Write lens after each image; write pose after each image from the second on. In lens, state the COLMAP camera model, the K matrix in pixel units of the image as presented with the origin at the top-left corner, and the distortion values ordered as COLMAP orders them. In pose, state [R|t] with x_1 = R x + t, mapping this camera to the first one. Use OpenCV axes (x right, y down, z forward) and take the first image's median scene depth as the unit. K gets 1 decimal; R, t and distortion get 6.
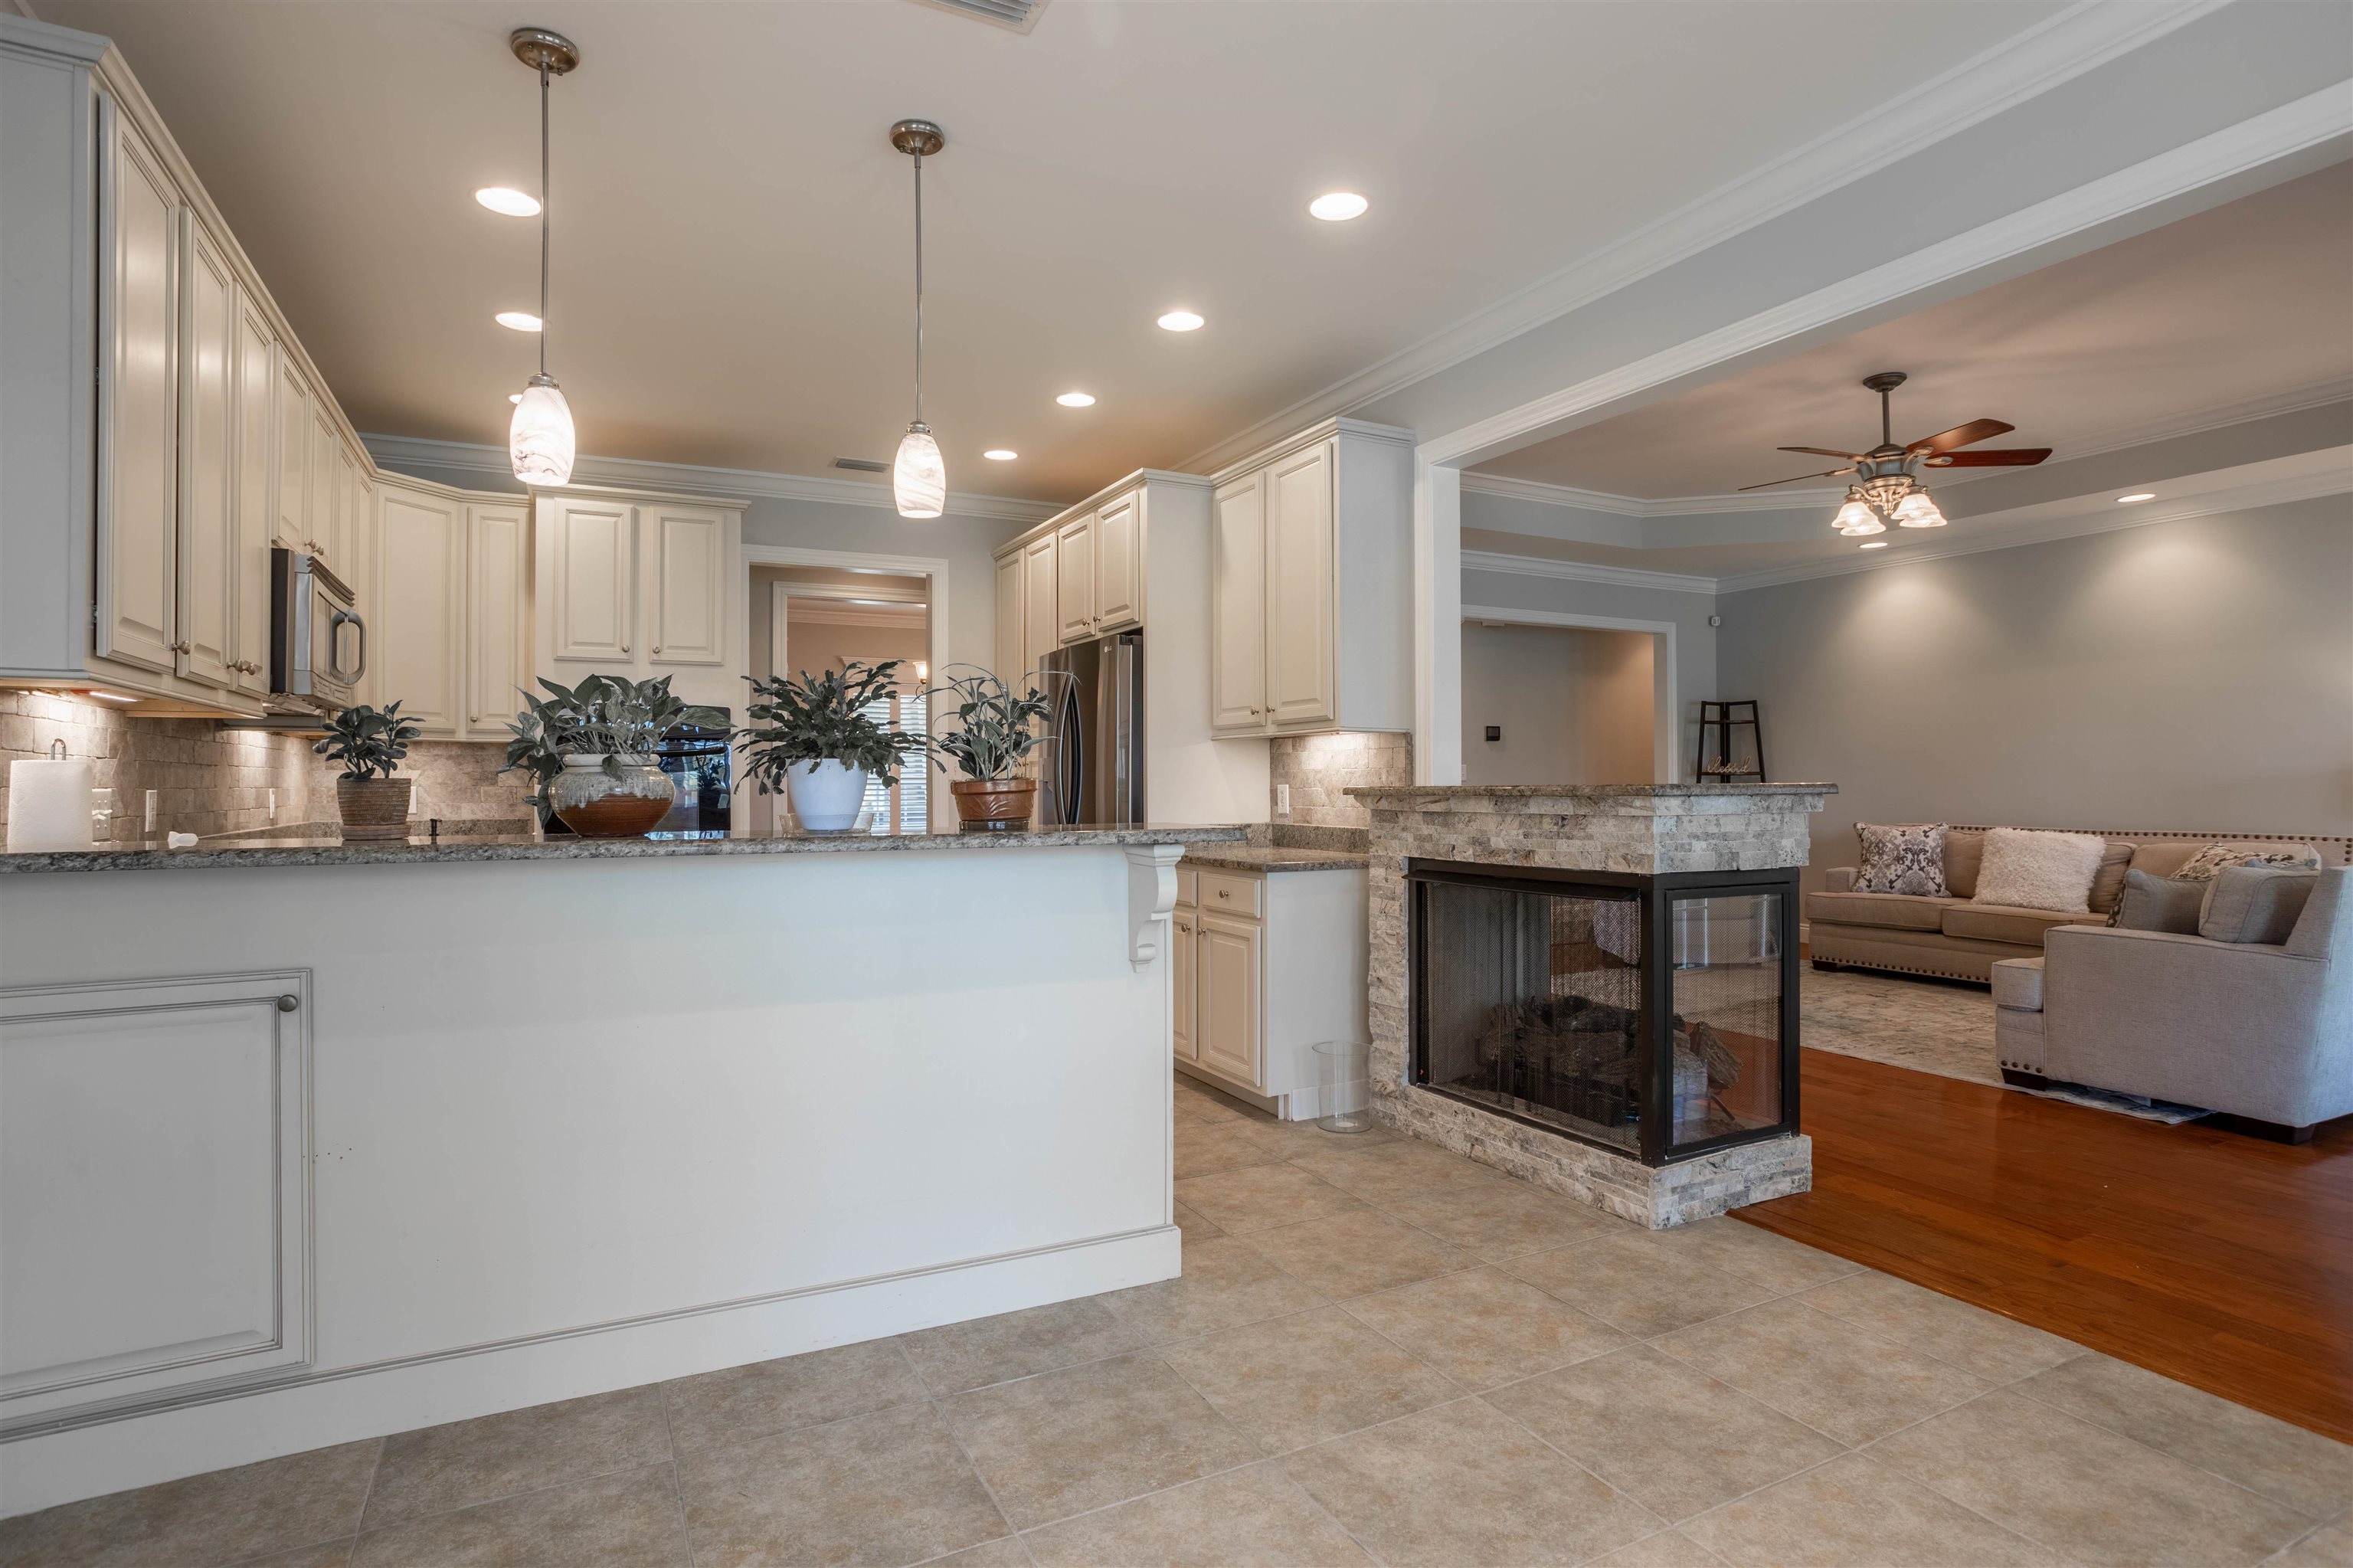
lens RADIAL K [[1196.3, 0, 1182.4], [0, 1196.3, 769.4], [0, 0, 1]] dist [-0.050718, 0.026797]
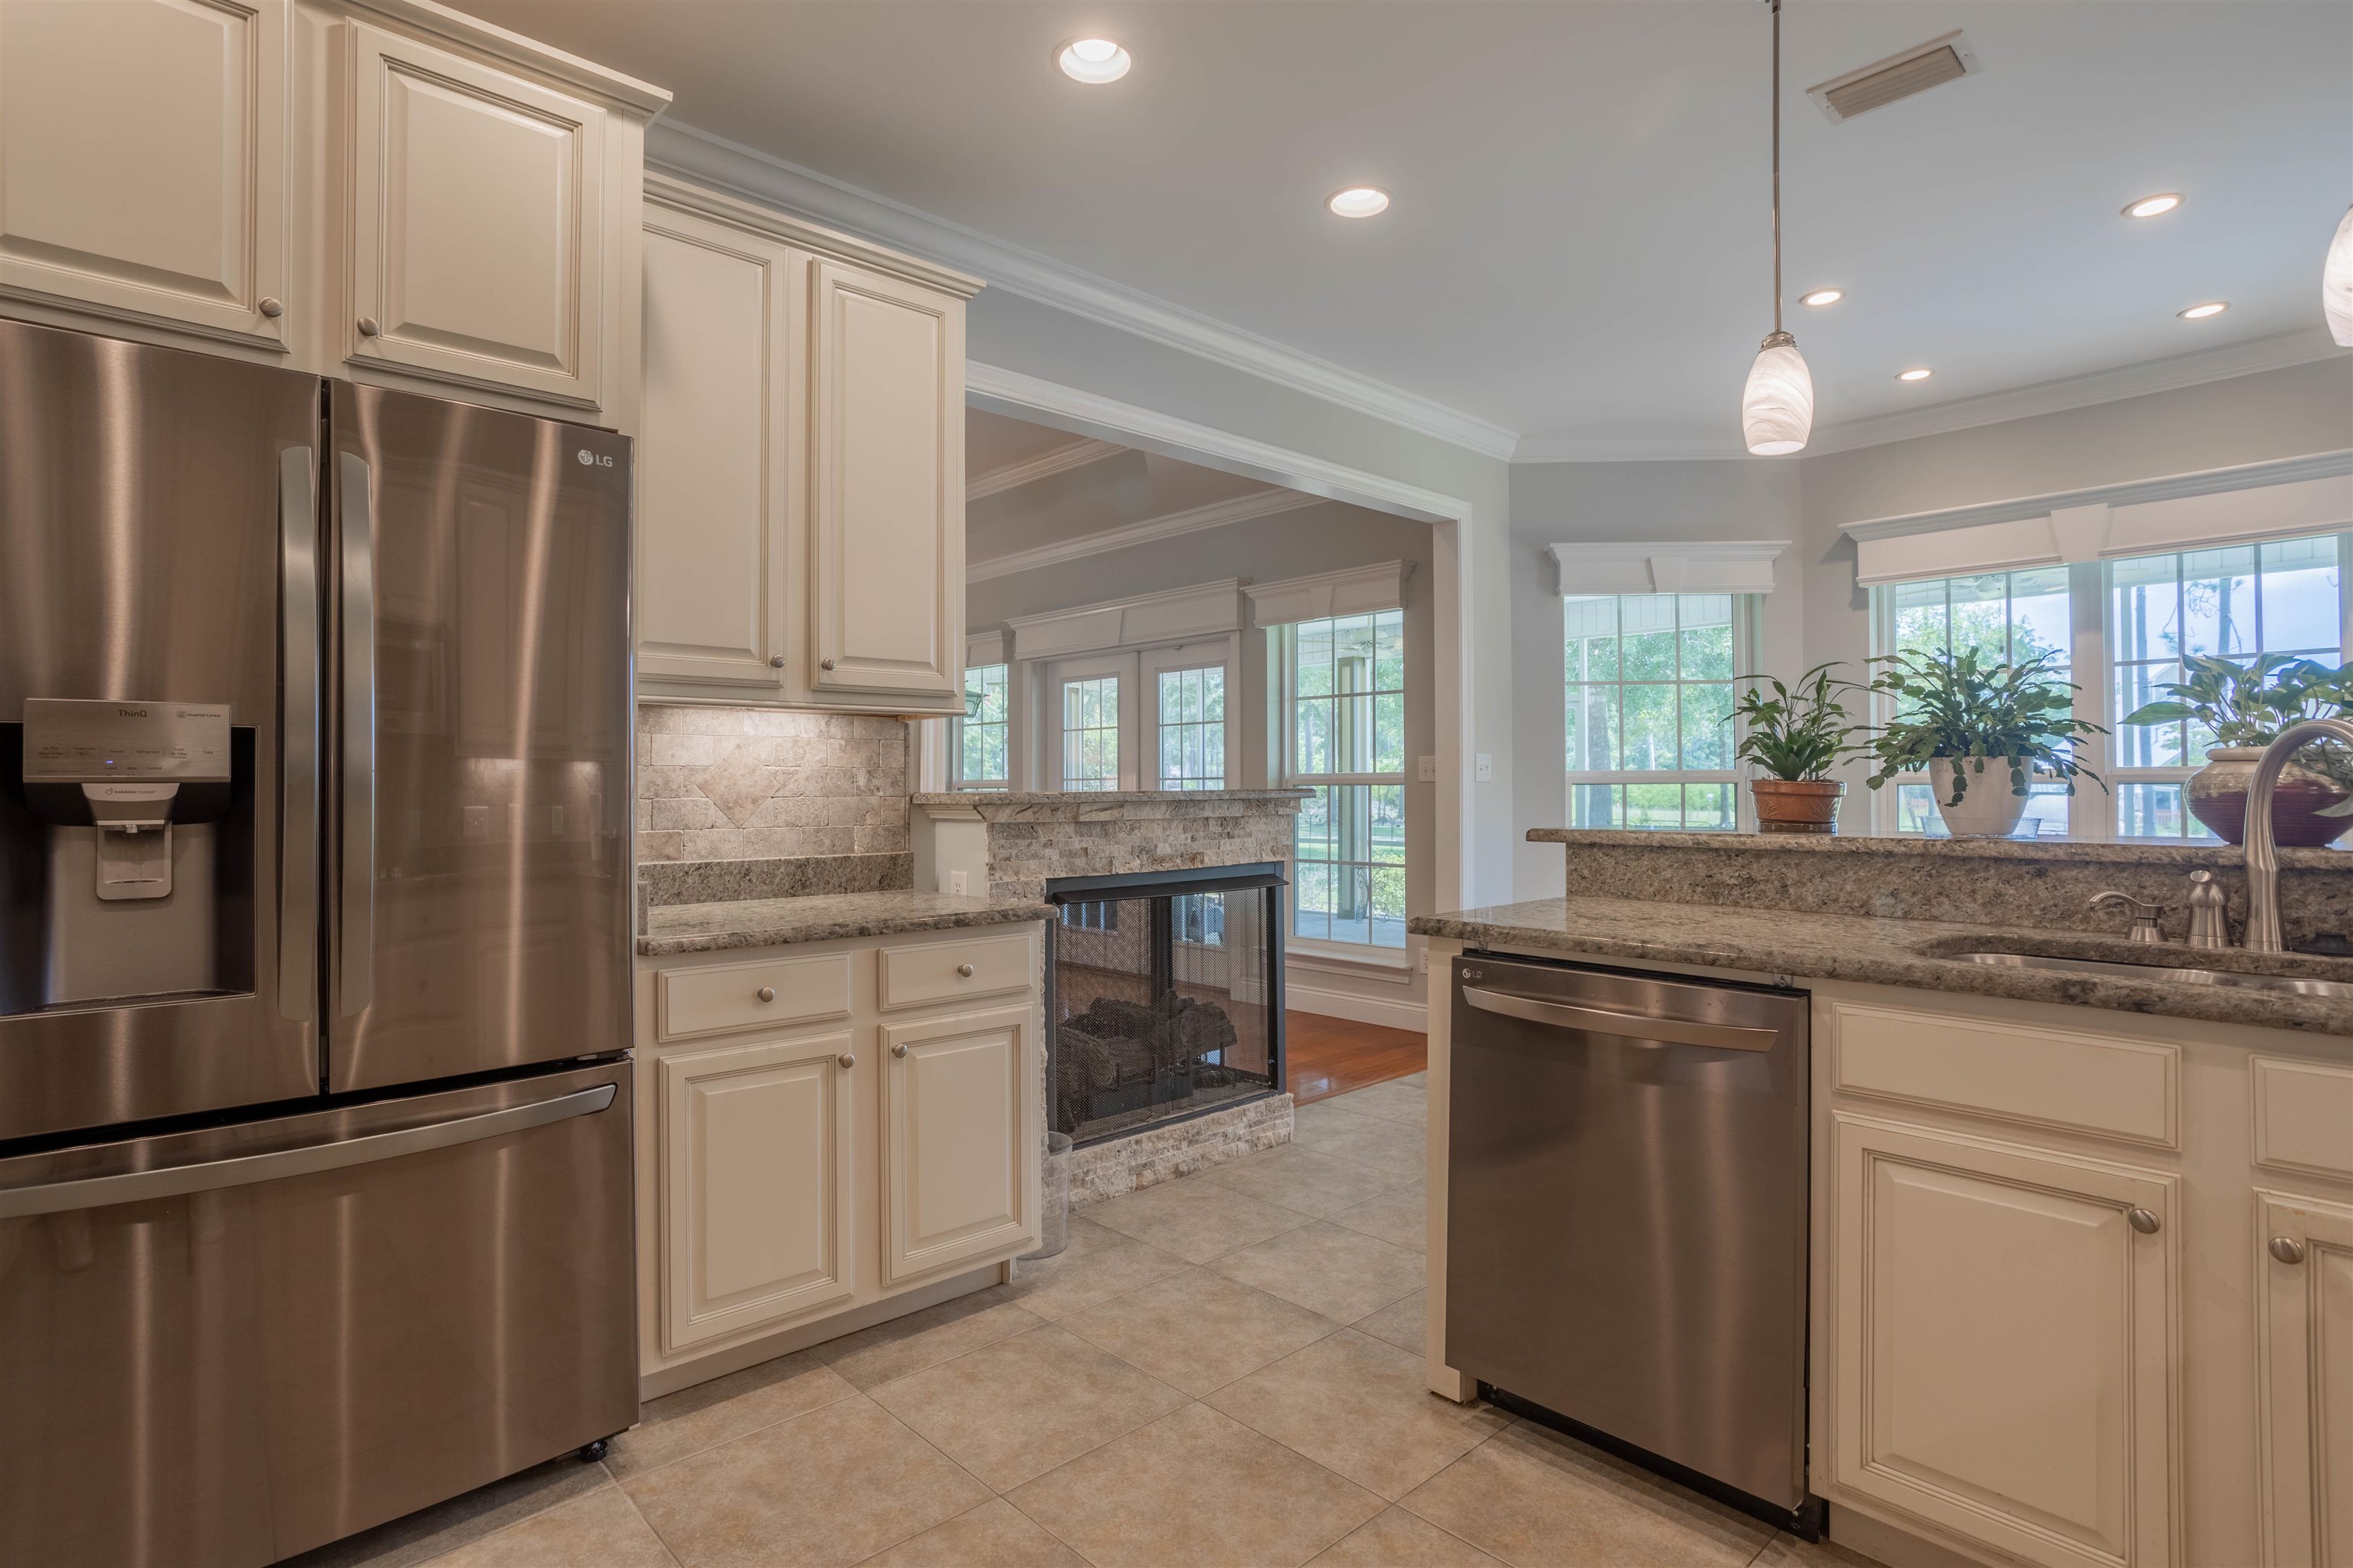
lens RADIAL K [[1196.3, 0, 1136.6], [0, 1196.3, 777.7], [0, 0, 1]] dist [-0.050718, 0.026797]
pose [[-0.252348, 0.014893, 0.967522, -0.672339], [-0.005392, 0.999844, -0.016797, 0.019026], [-0.967621, -0.009455, -0.252229, 1.247291]]
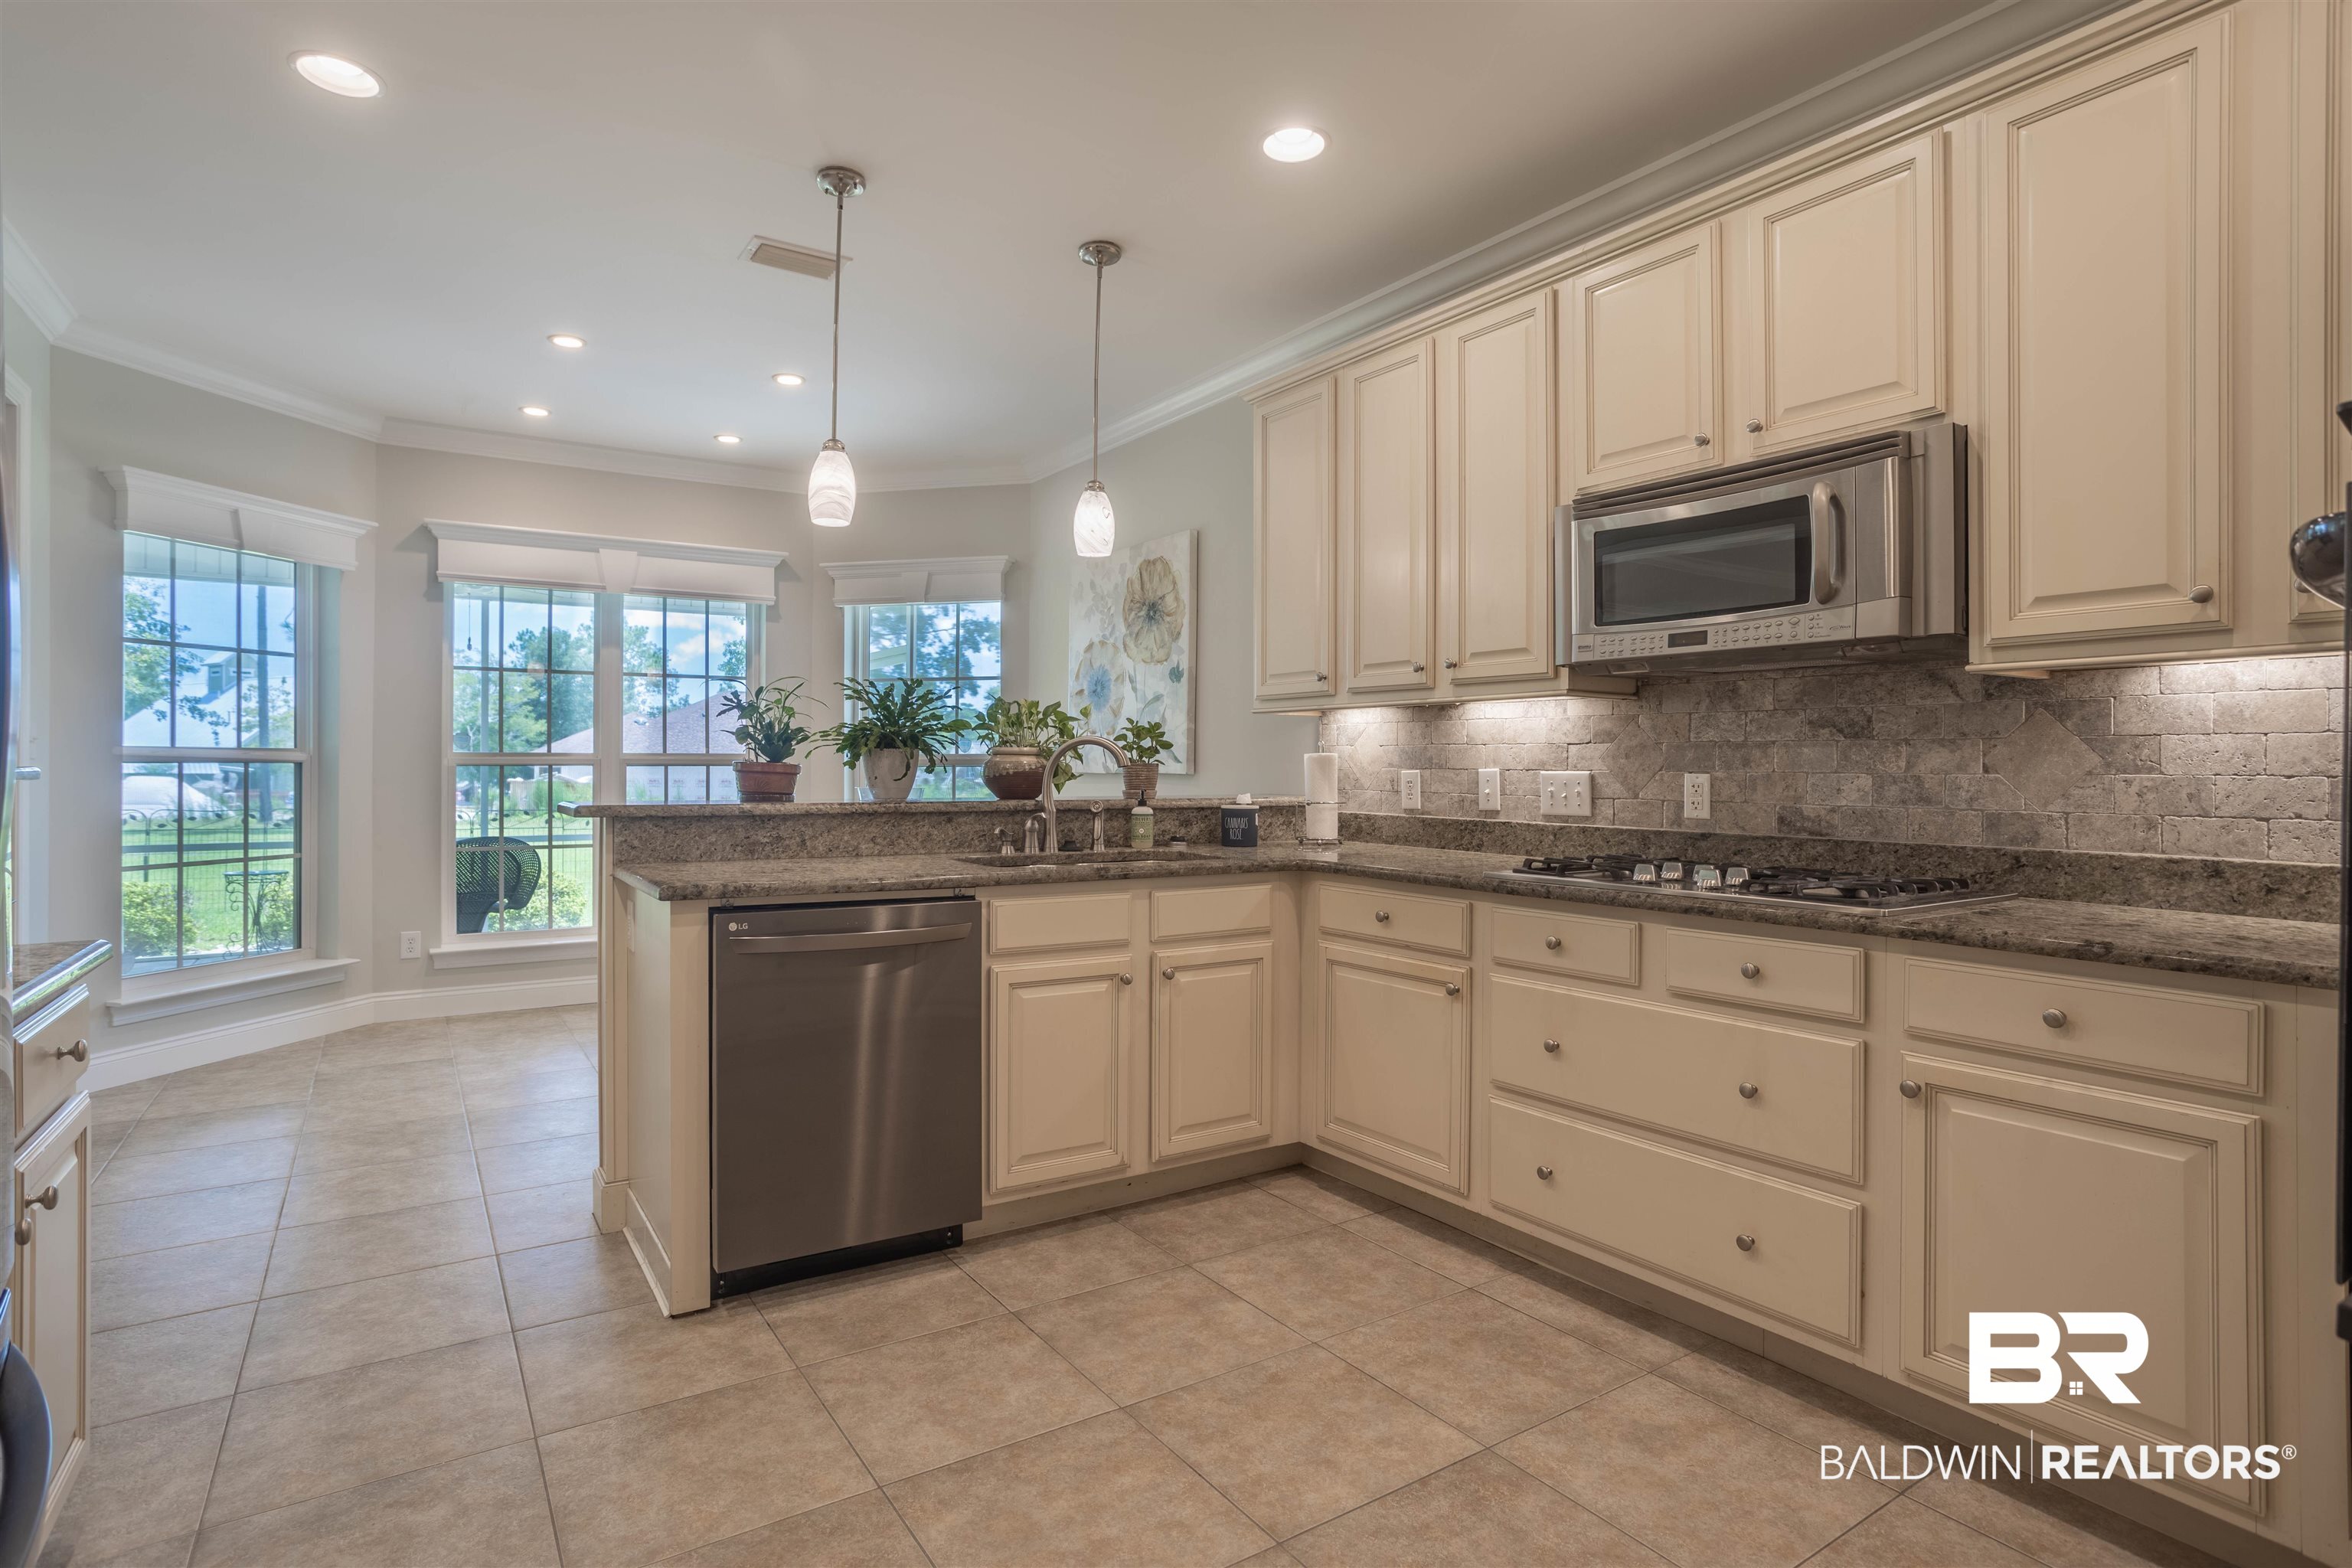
lens RADIAL K [[1195.7, 0, 1184.3], [0, 1195.7, 775.5], [0, 0, 1]] dist [-0.050718, 0.026797]
pose [[-0.993675, 0.004177, -0.112216, -0.325658], [0.004499, 0.999986, -0.002613, 0.020576], [0.112203, -0.003101, -0.993680, 1.646453]]
